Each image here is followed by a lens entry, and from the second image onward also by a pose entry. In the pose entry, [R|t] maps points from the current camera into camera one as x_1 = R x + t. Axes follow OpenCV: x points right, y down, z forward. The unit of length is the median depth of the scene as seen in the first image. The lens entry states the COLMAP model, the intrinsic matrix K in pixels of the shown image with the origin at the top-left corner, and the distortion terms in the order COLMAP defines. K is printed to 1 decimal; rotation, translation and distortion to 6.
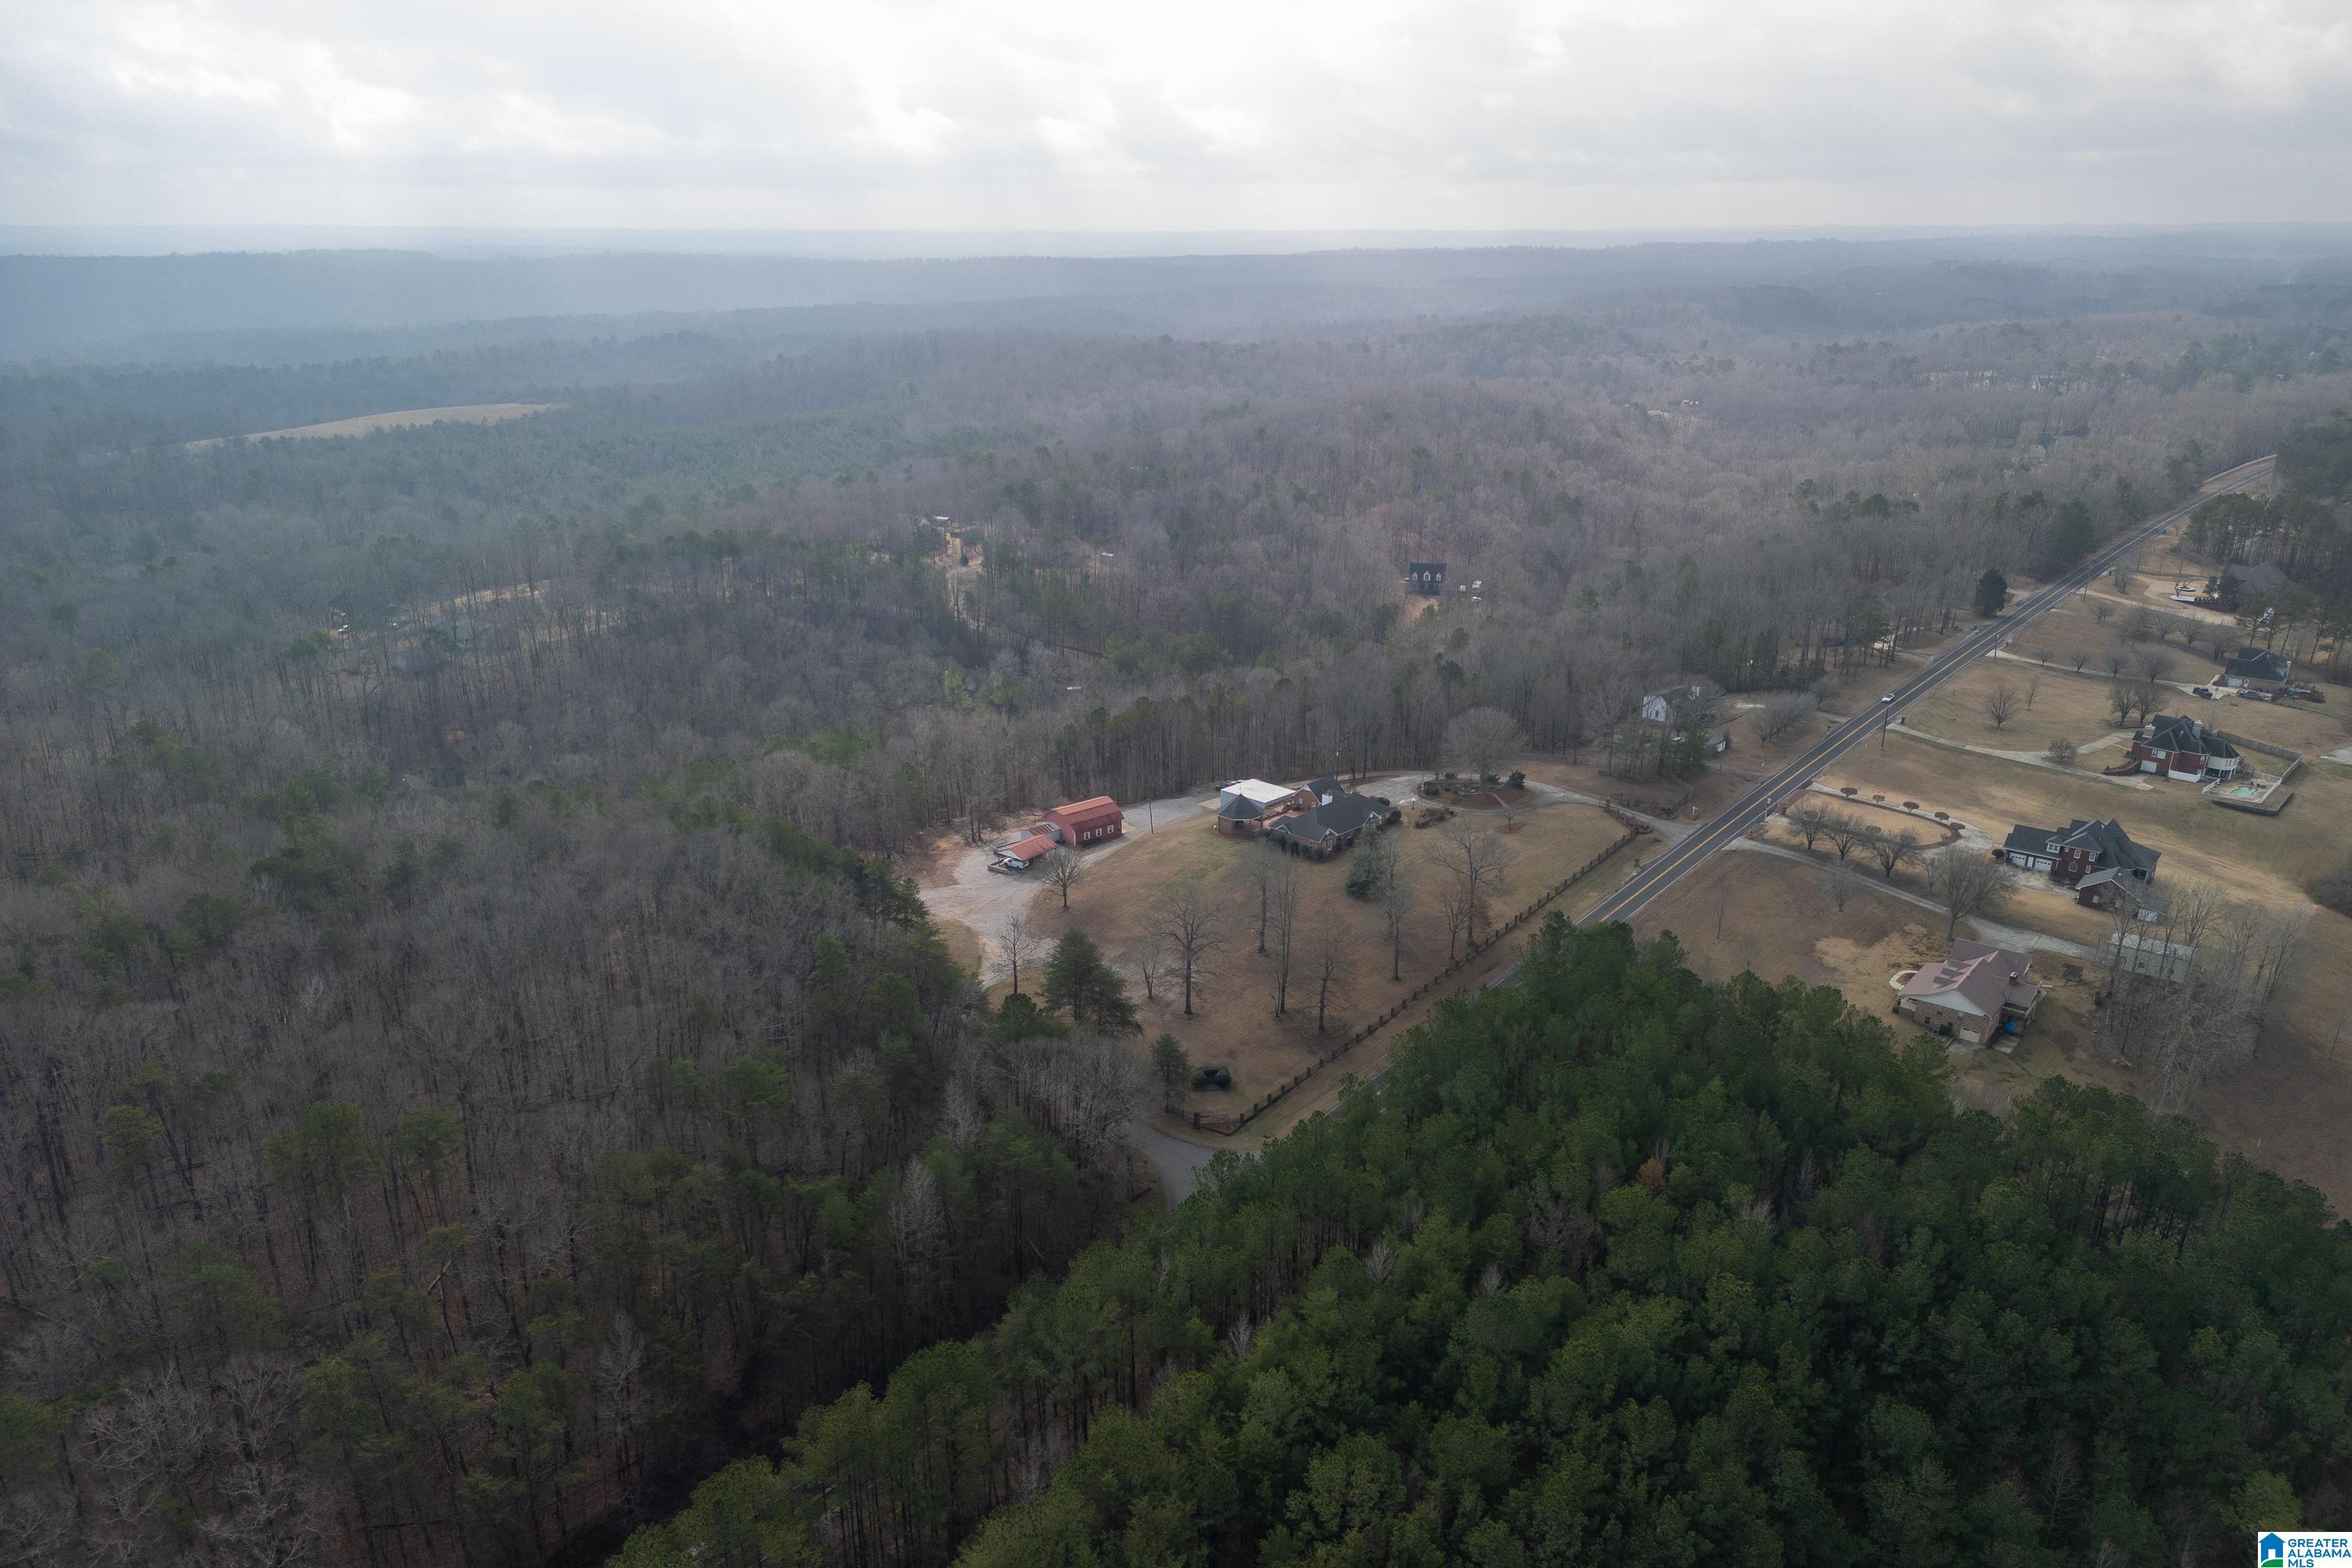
lens RADIAL K [[1702.8, 0, 1164.0], [0, 1702.8, 736.8], [0, 0, 1]] dist [0.062769, -0.072696]
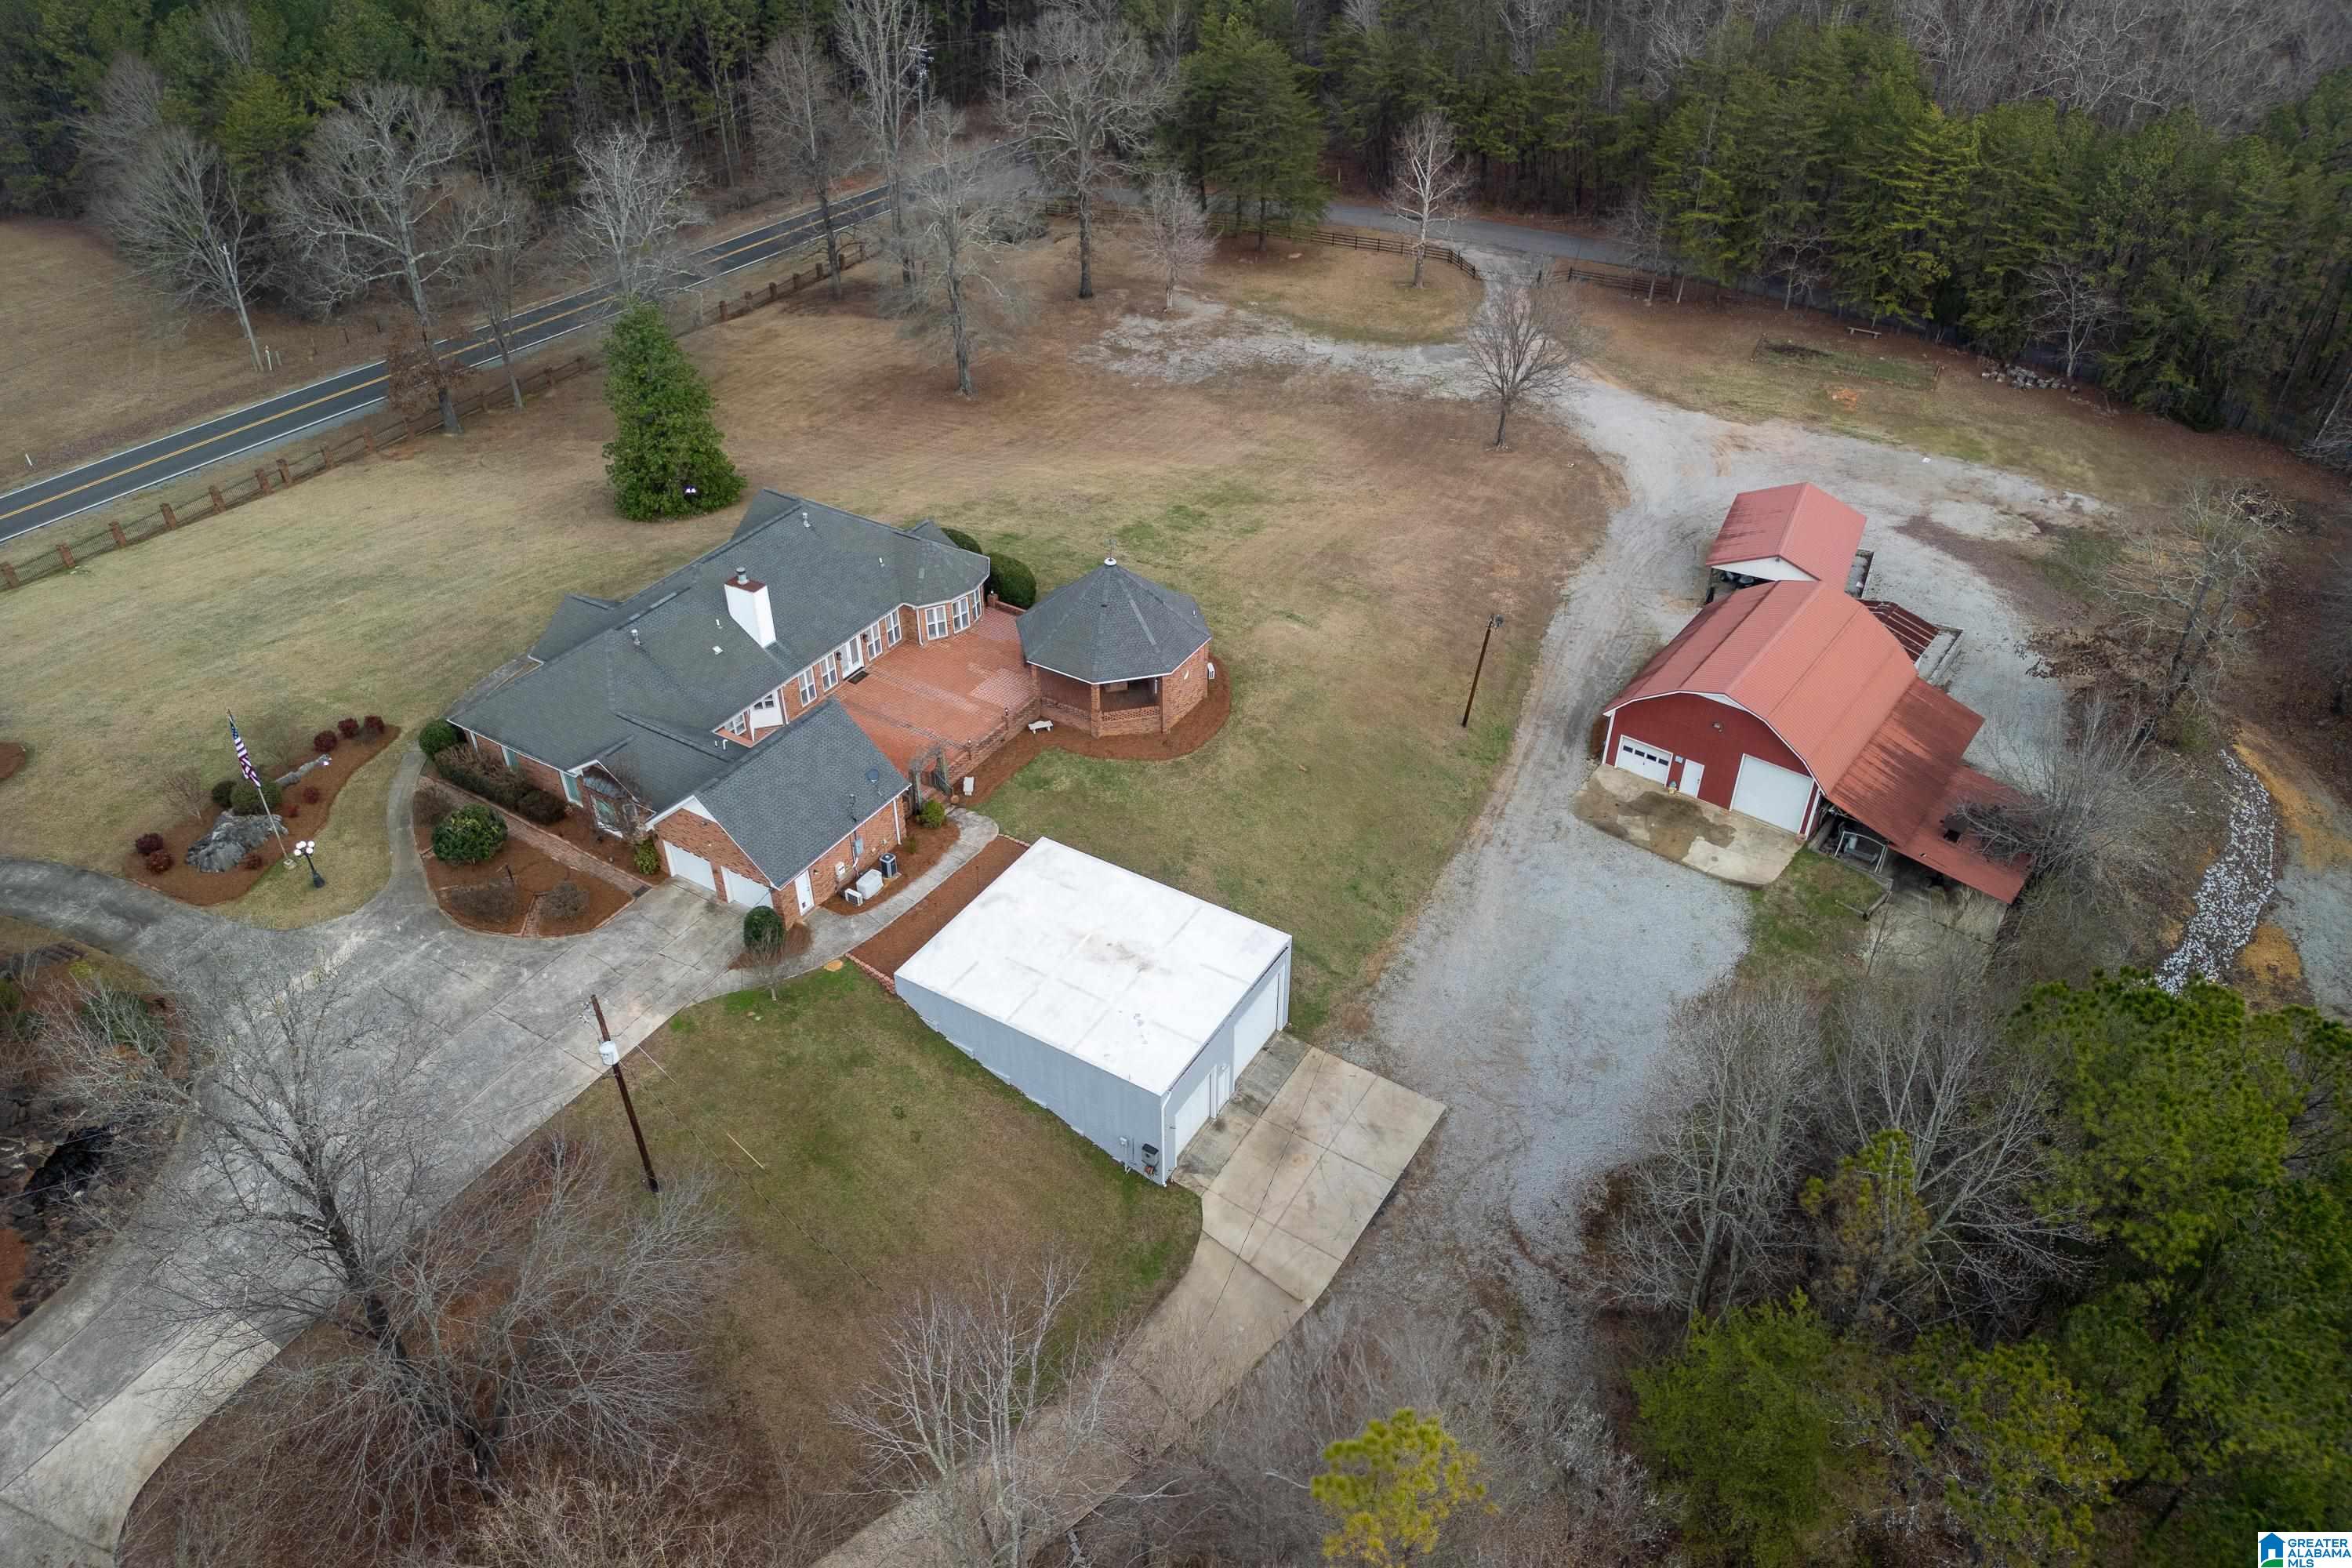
lens RADIAL K [[1702.8, 0, 1164.0], [0, 1702.8, 736.8], [0, 0, 1]] dist [0.062769, -0.072696]
pose [[-0.975463, 0.136439, -0.172791, 0.073846], [-0.052005, 0.619830, 0.783011, -0.127961], [0.213934, 0.772784, -0.597526, 1.053150]]
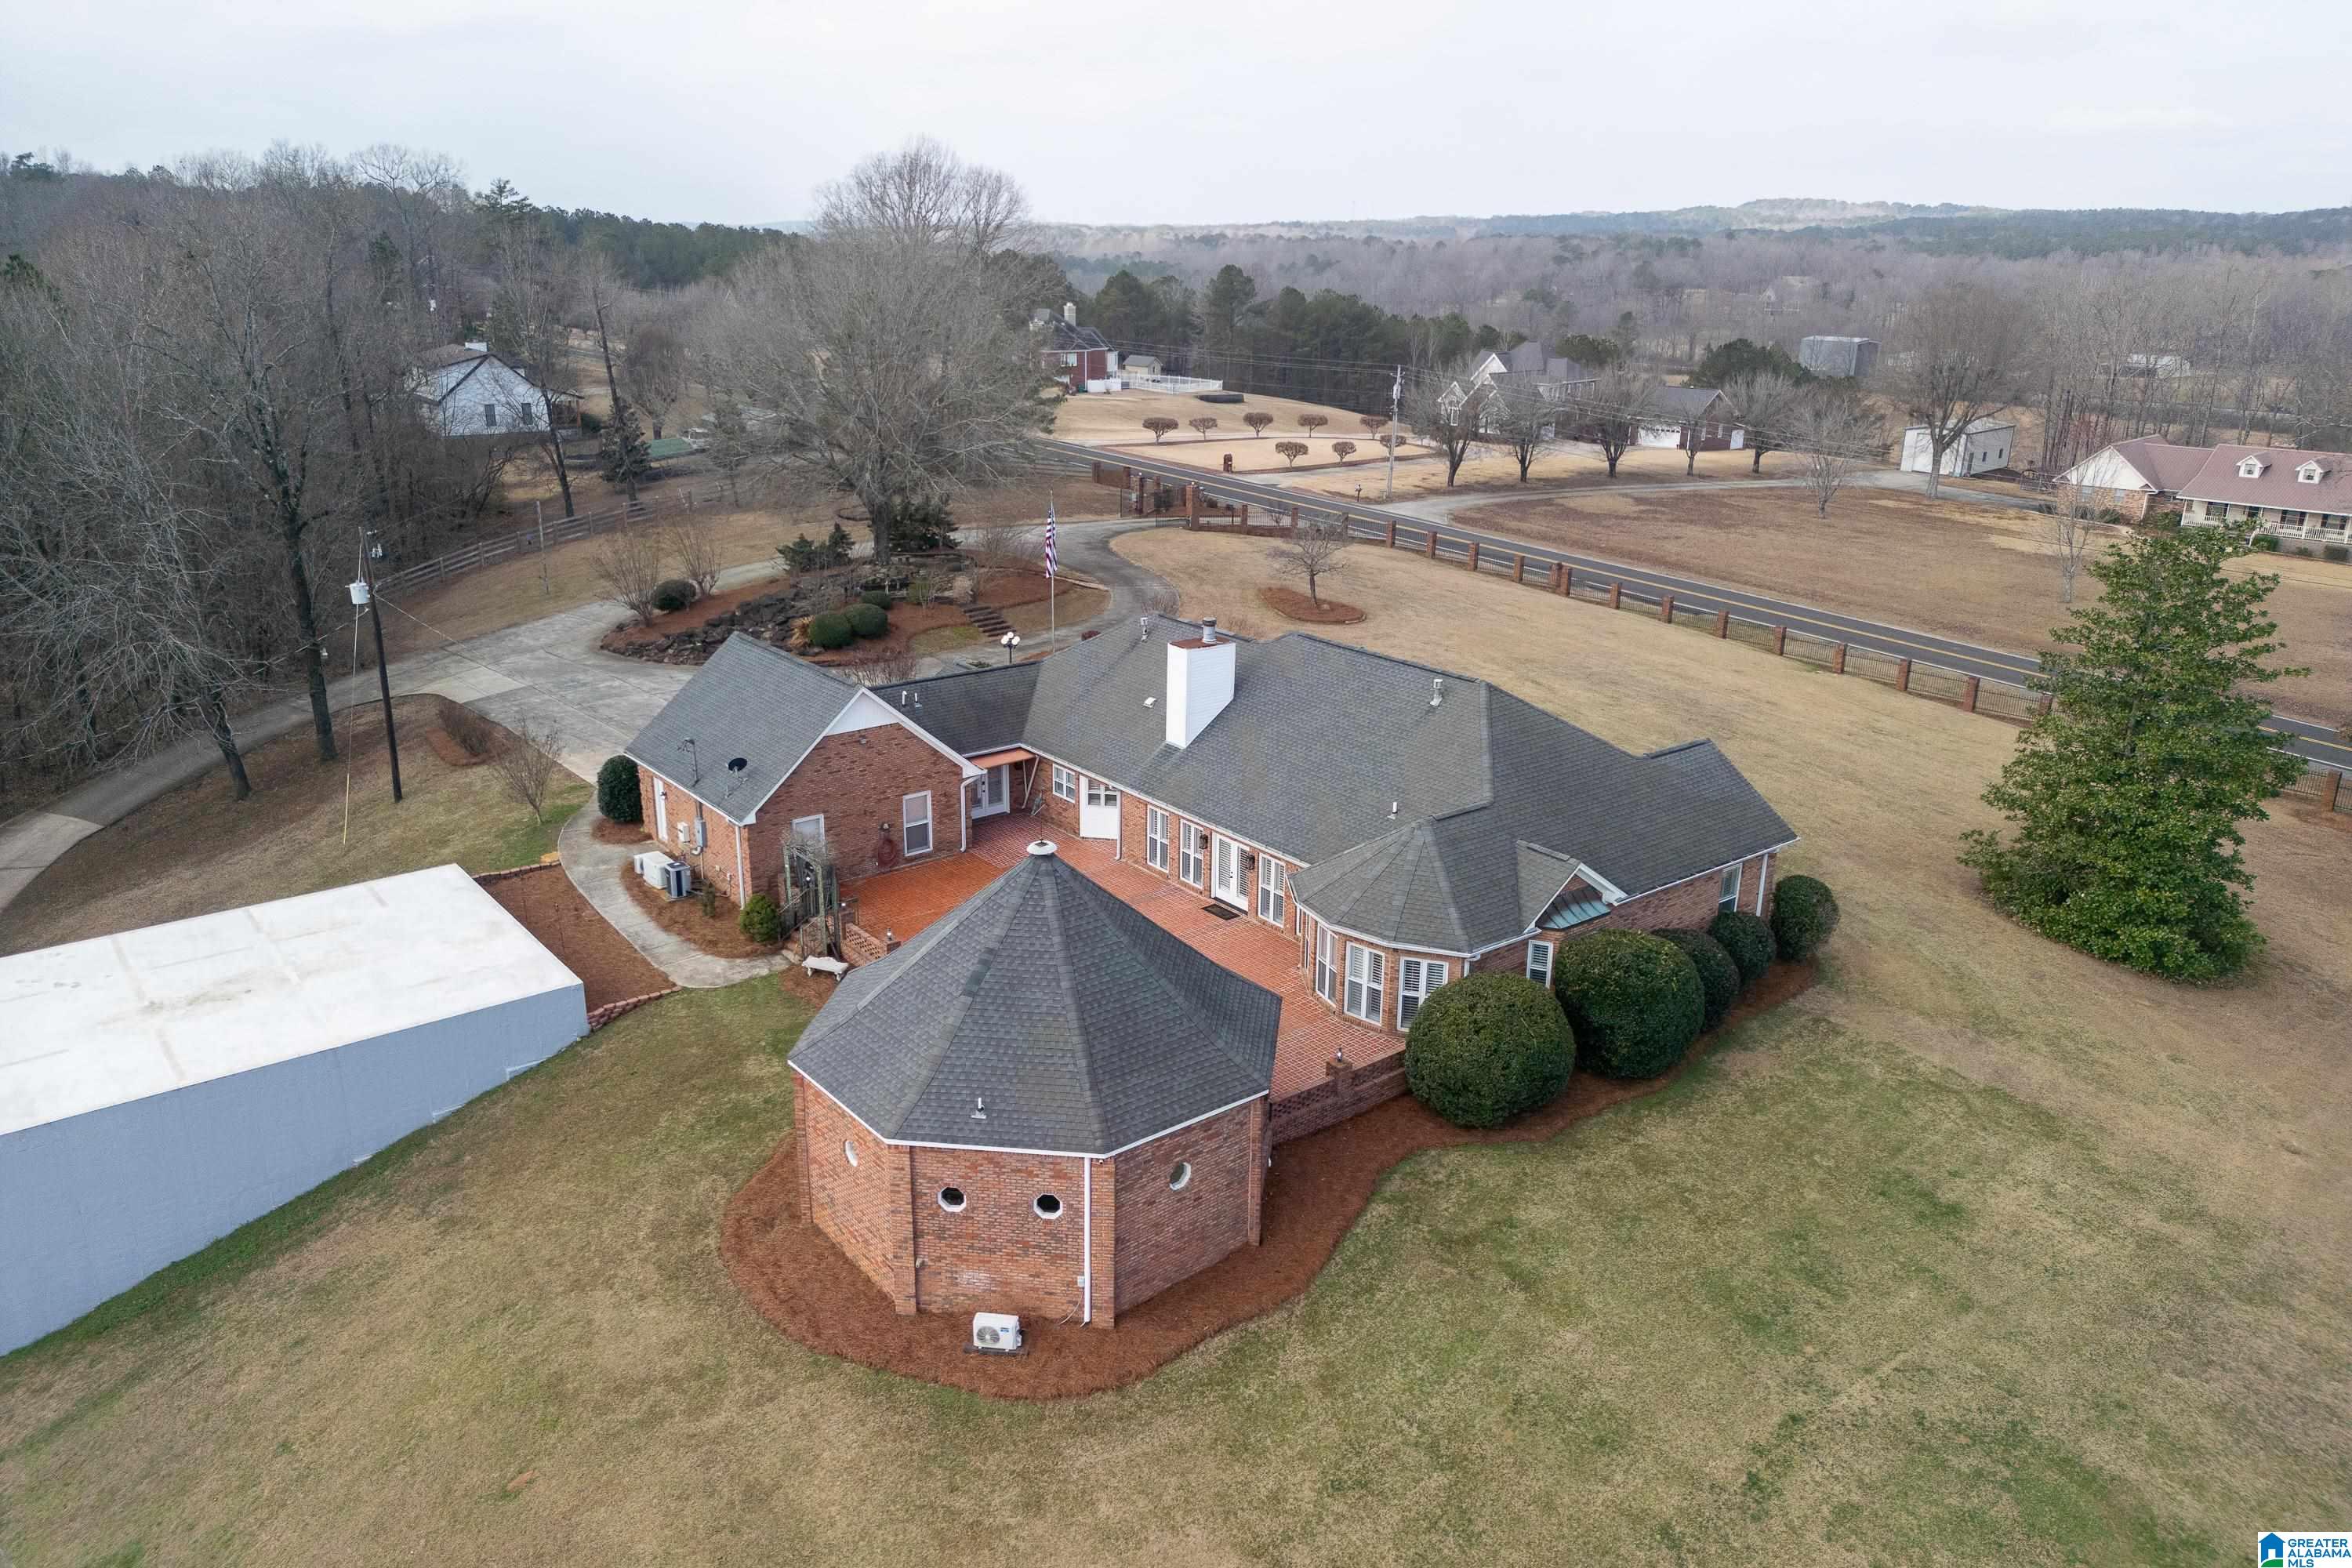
lens RADIAL K [[1657.9, 0, 1149.3], [0, 1657.9, 759.8], [0, 0, 1]] dist [0.080968, -0.096202]
pose [[0.131550, -0.284925, 0.949480, -0.038236], [0.275358, 0.930614, 0.241113, 0.007234], [-0.952299, 0.229729, 0.200878, 0.880349]]
